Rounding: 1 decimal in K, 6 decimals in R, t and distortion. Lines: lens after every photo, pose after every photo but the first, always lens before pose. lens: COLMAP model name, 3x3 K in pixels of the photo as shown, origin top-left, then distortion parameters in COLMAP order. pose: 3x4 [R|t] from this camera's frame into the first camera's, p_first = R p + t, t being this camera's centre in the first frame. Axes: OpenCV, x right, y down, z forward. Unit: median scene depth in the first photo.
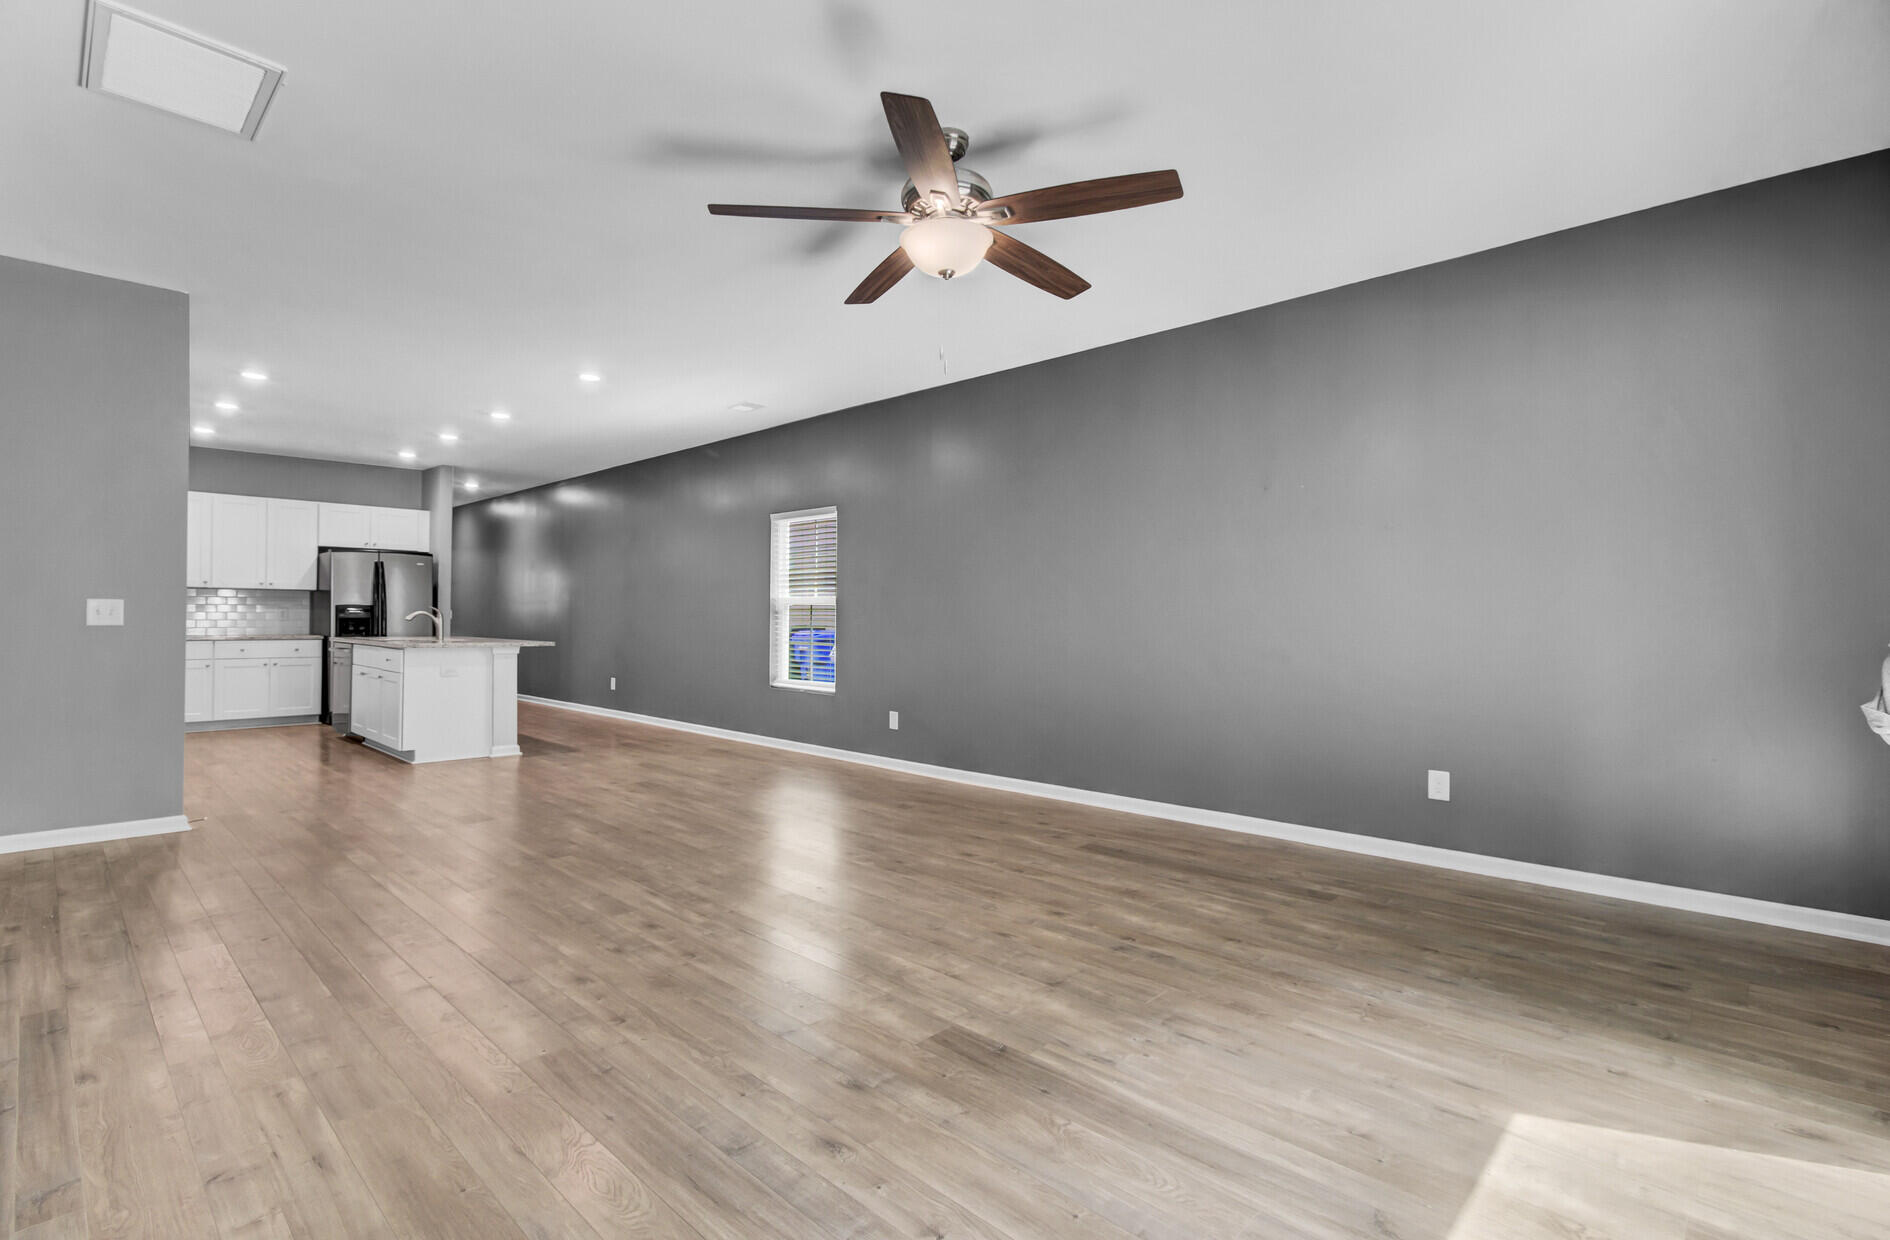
lens RADIAL K [[869.8, 0, 953.9], [0, 869.8, 615.2], [0, 0, 1]] dist [-0.000148, 0.000271]
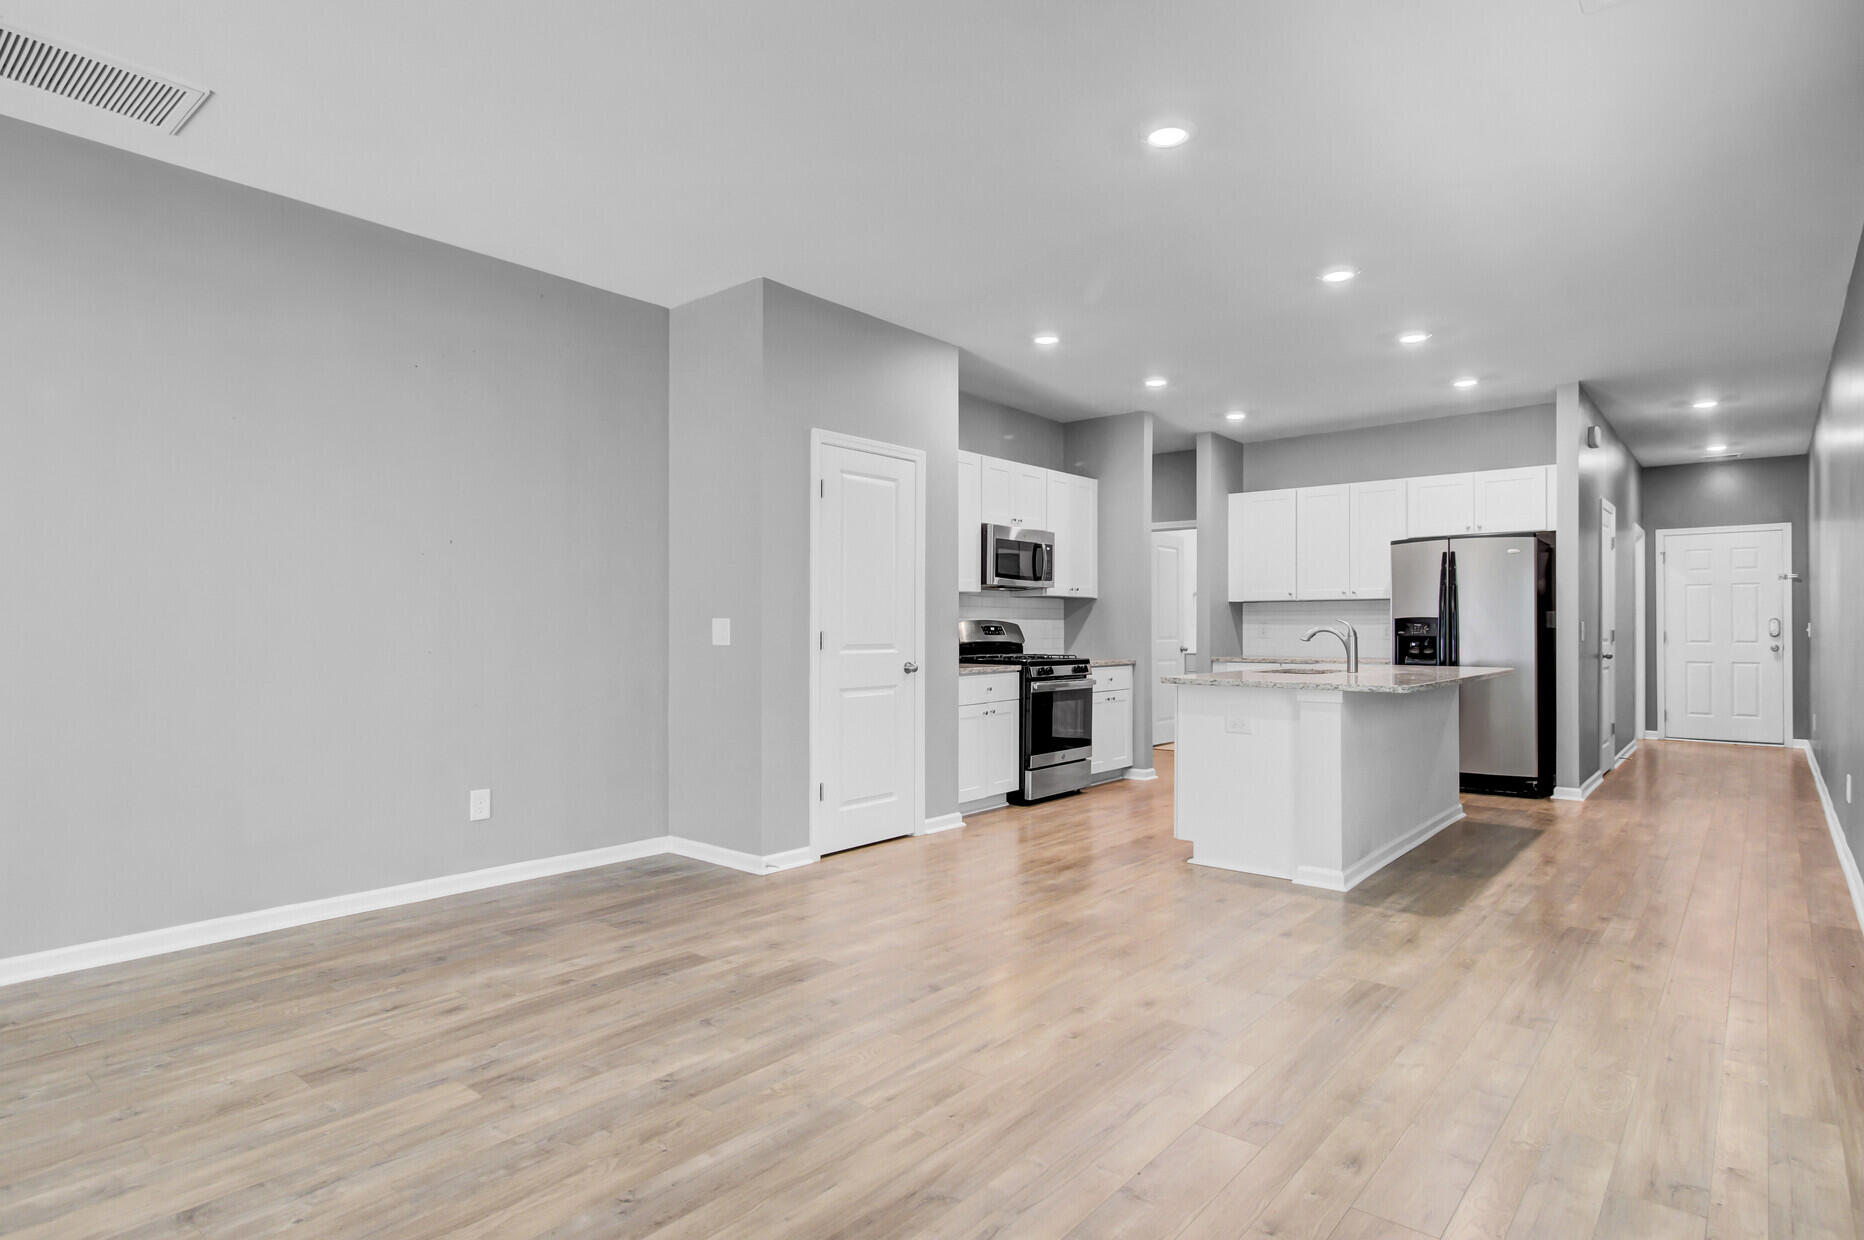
lens RADIAL K [[996.1, 0, 932.0], [0, 996.1, 620.0], [0, 0, 1]] dist [-0.007512, 0.001964]
pose [[0.058397, -0.016182, -0.998162, 0.206696], [0.003656, 0.999865, -0.015996, 0.002931], [0.998287, -0.002715, 0.058448, 1.488093]]
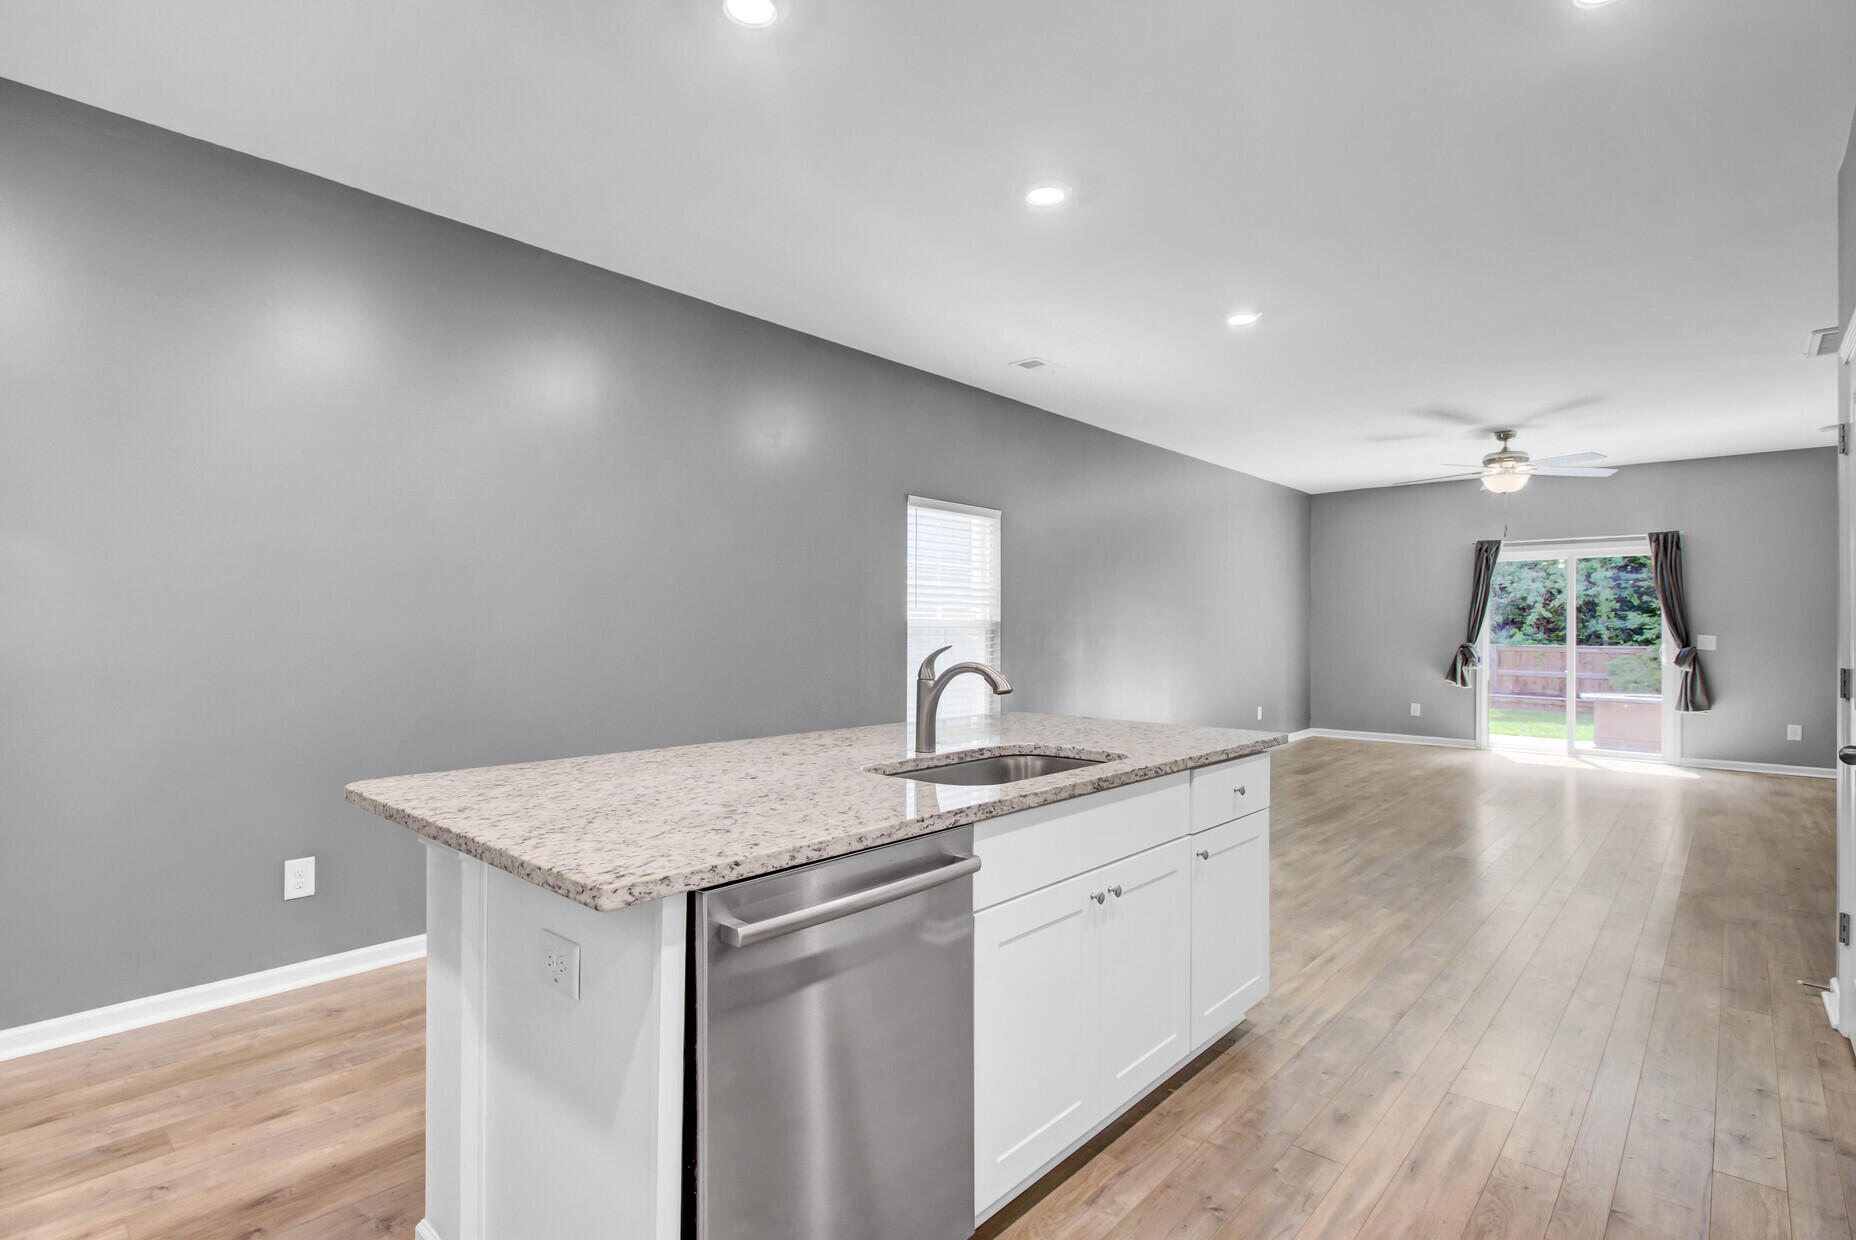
lens RADIAL K [[907.8, 0, 936.1], [0, 907.8, 621.7], [0, 0, 1]] dist [0.015040, -0.000617]
pose [[-0.032069, -0.003306, 0.999480, -2.040153], [-0.008830, 0.999956, 0.003024, -0.042710], [-0.999447, -0.008728, -0.032097, 2.254839]]
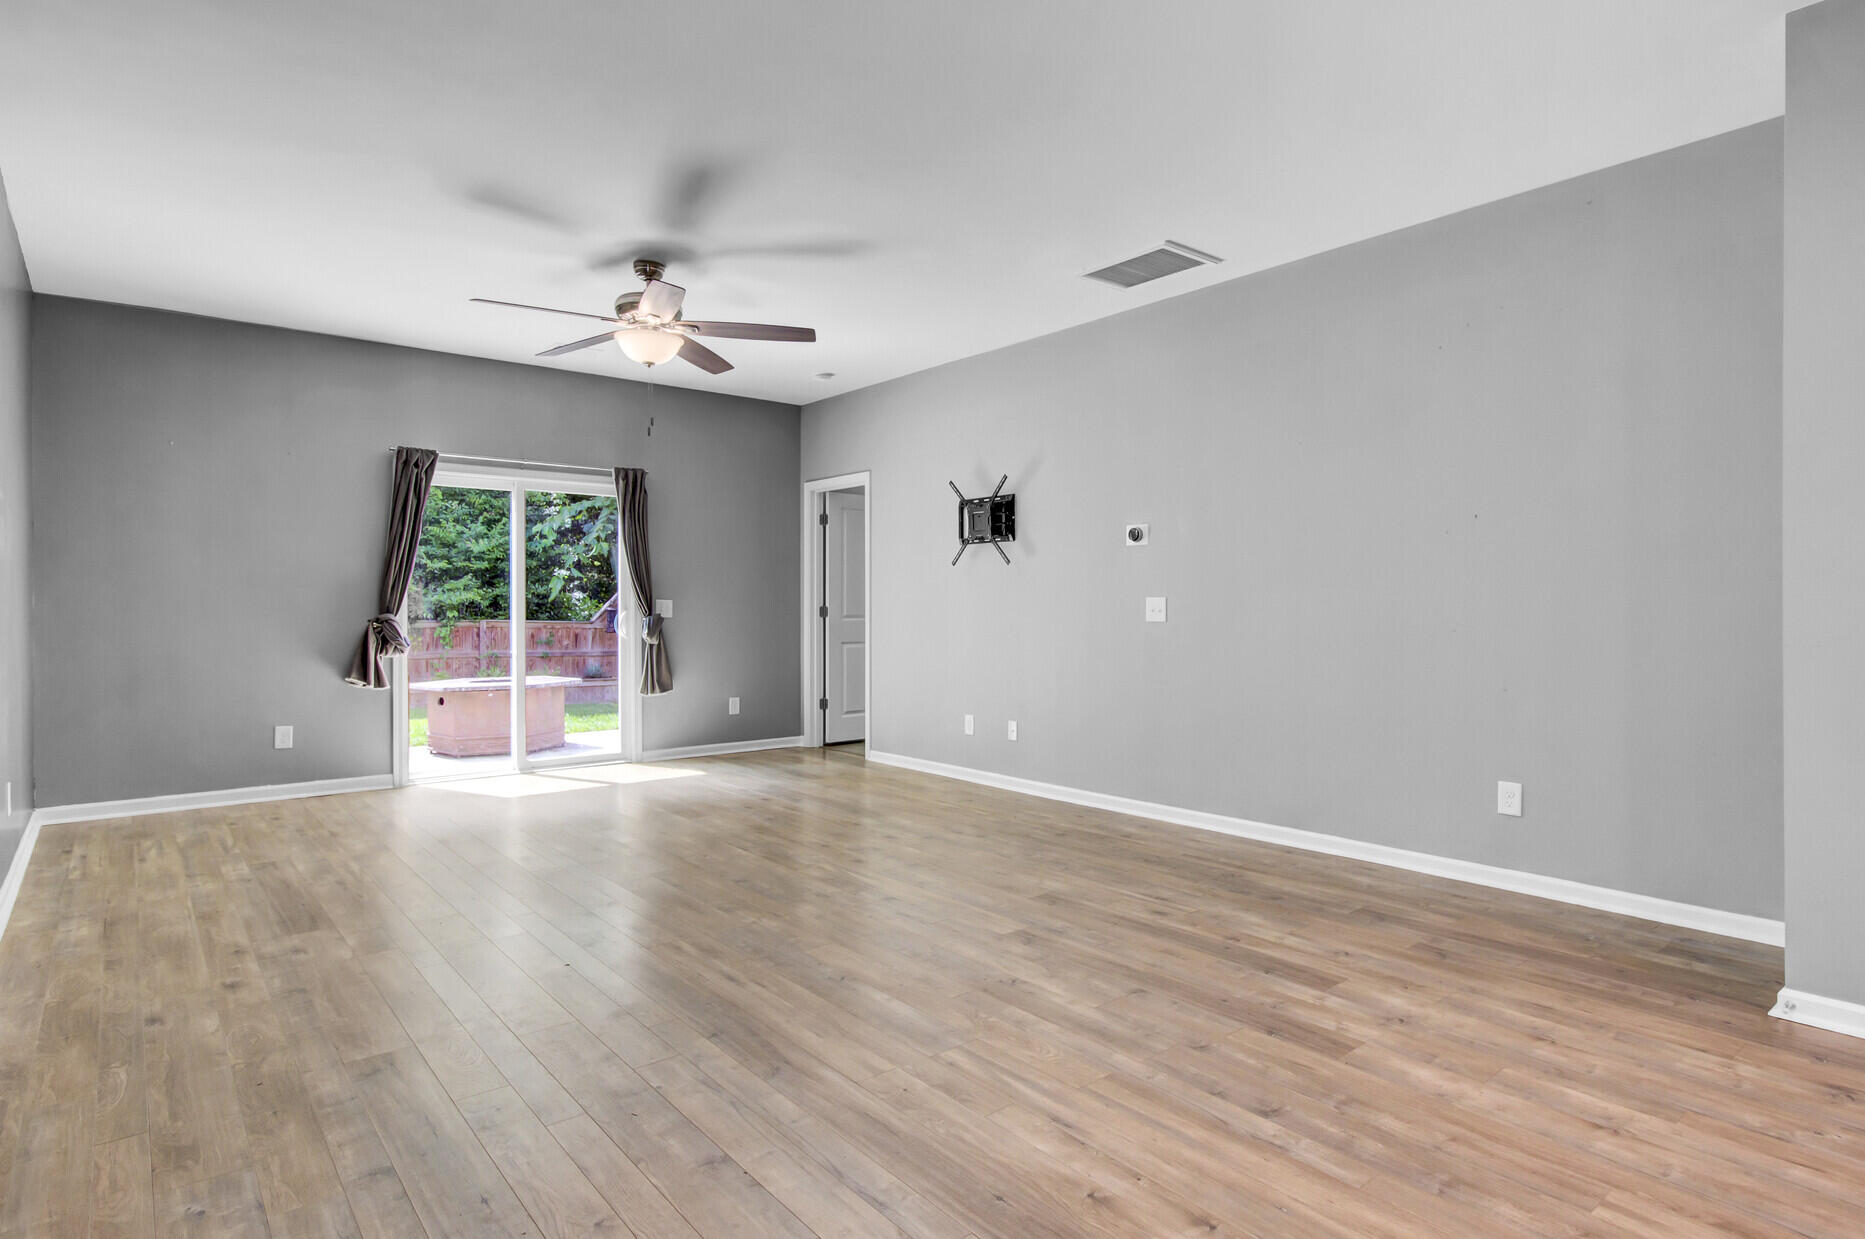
lens RADIAL K [[985.6, 0, 942.3], [0, 985.6, 604.3], [0, 0, 1]] dist [-0.002440, 0.000126]
pose [[-0.992723, -0.005349, 0.120297, -0.582064], [-0.005913, 0.999973, -0.004332, -0.001624], [-0.120271, -0.005012, -0.992728, 2.215043]]
